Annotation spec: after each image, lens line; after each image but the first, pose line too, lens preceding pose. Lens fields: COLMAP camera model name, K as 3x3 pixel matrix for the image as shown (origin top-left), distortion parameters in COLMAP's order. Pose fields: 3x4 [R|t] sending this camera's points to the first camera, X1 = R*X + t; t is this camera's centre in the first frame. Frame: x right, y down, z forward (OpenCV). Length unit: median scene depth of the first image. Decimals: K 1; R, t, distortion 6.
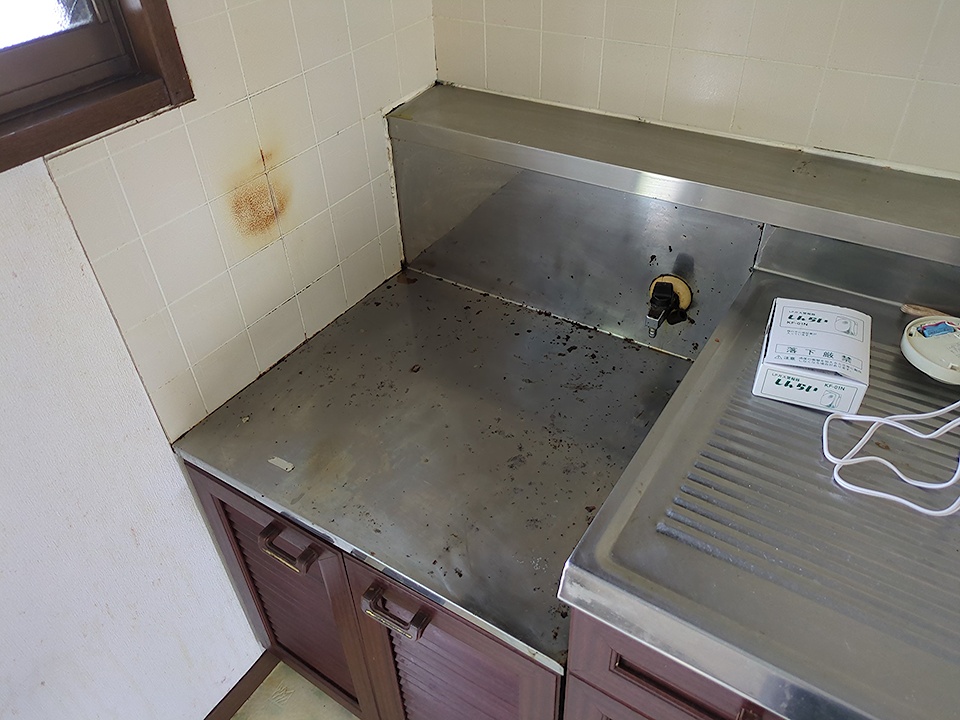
lens RADIAL K [[713.0, 0, 479.5], [0, 713.0, 355.8], [0, 0, 1]] dist [0.010635, 0.001698]
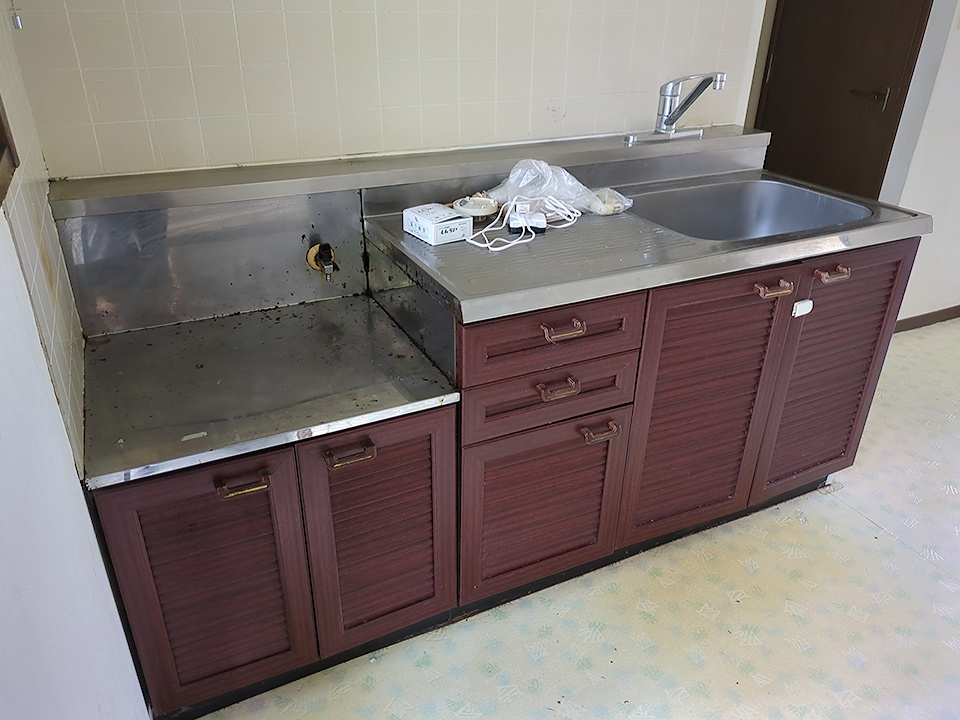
lens RADIAL K [[713.0, 0, 483.5], [0, 713.0, 362.9], [0, 0, 1]] dist [0.010635, 0.001698]
pose [[0.515923, -0.356832, 0.778778, -0.875177], [0.514796, 0.855790, 0.051077, 0.223456], [-0.684696, 0.374560, 0.625217, -0.141102]]
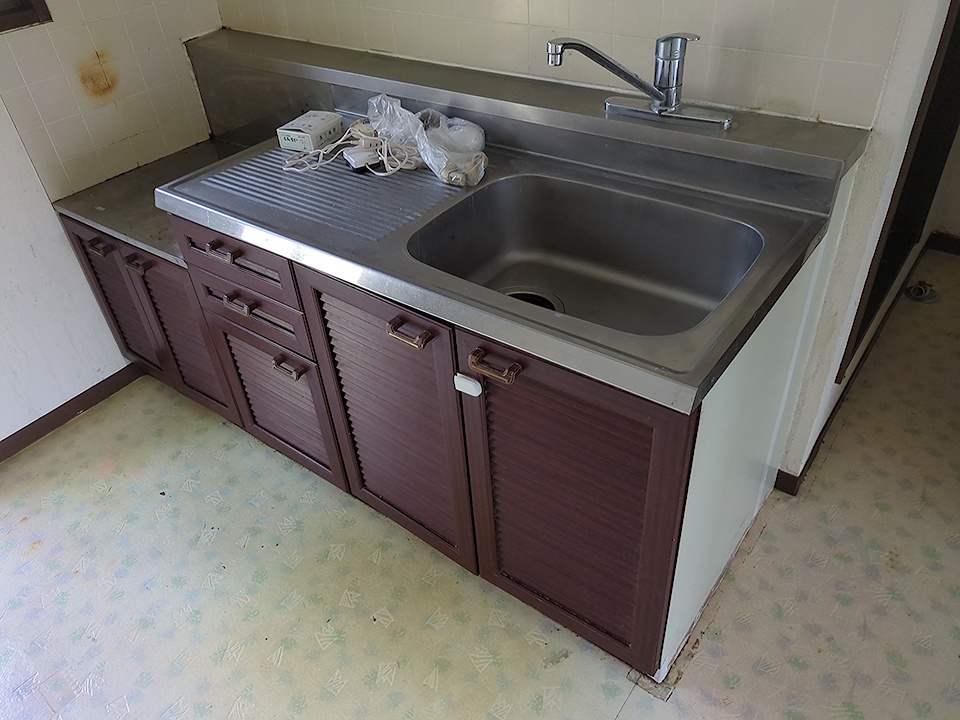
lens RADIAL K [[713.0, 0, 477.4], [0, 713.0, 355.6], [0, 0, 1]] dist [0.010635, 0.001698]
pose [[0.997219, 0.023901, -0.070592, 0.867217], [-0.024989, 0.999581, -0.014574, 0.532599], [0.070214, 0.016297, 0.997399, -0.856261]]
